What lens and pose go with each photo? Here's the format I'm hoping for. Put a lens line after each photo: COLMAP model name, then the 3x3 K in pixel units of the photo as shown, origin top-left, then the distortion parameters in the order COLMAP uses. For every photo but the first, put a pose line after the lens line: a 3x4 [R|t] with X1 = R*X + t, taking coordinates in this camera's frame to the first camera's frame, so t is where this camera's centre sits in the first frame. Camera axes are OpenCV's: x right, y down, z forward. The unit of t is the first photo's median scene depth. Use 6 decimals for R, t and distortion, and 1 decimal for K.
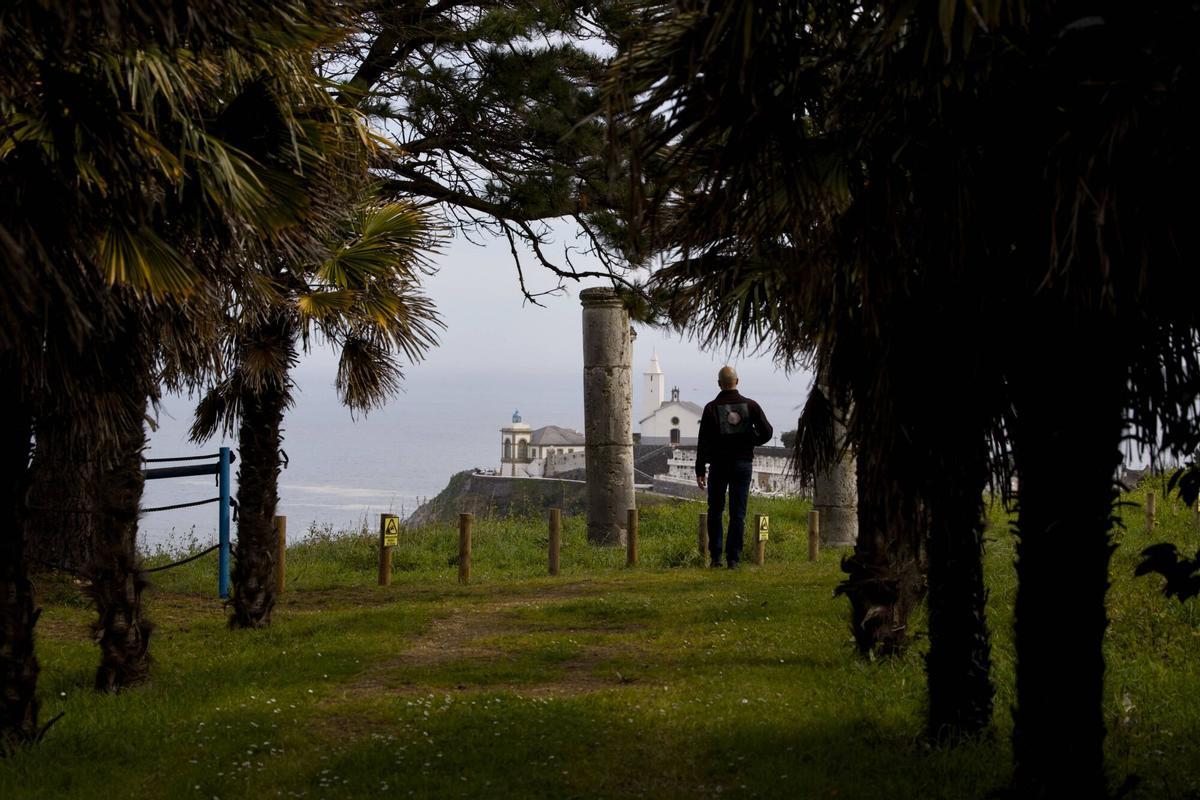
lens RADIAL K [[3151.4, 0, 600.0], [0, 3151.4, 399.9], [0, 0, 1]] dist [-0.103249, 0.000000]
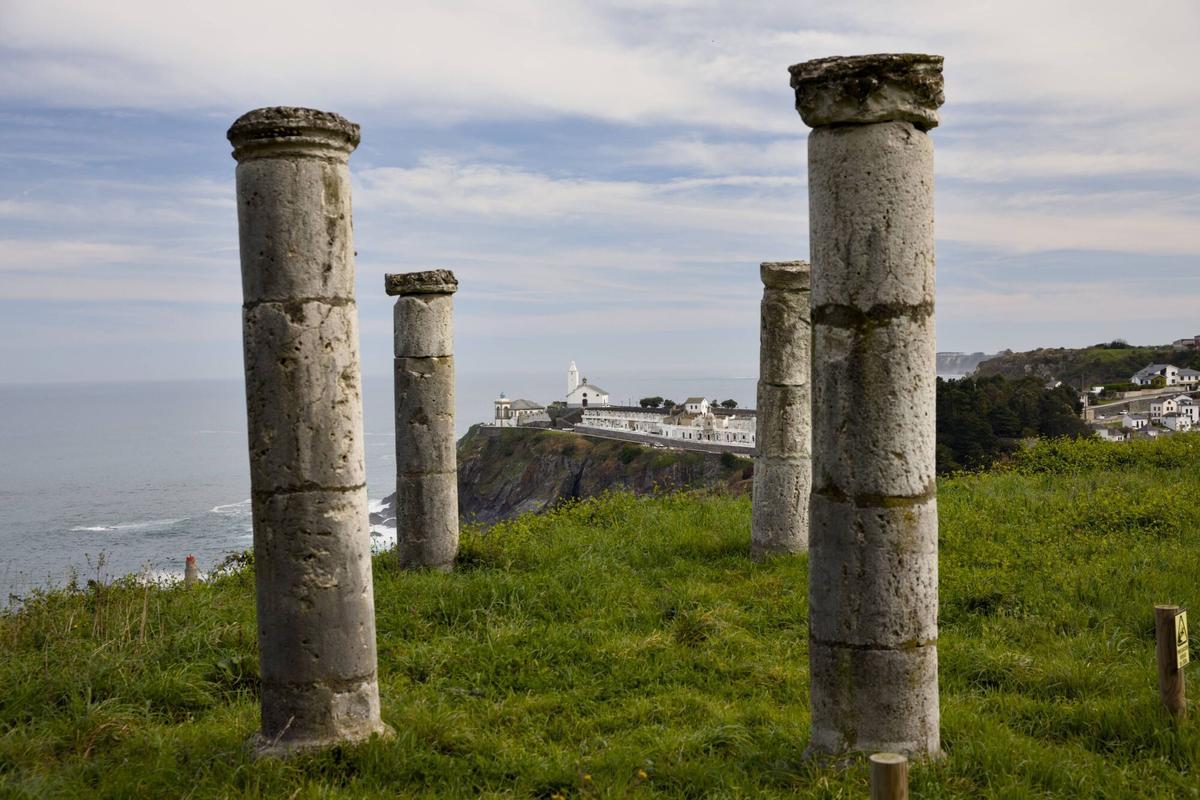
lens RADIAL K [[1466.3, 0, 600.6], [0, 1466.3, 397.8], [0, 0, 1]] dist [0.062662, 0.000000]
pose [[0.999087, -0.028013, 0.032256, 0.004835], [0.027723, 0.999571, 0.009398, 0.000204], [-0.032505, -0.008495, 0.999435, 0.107652]]
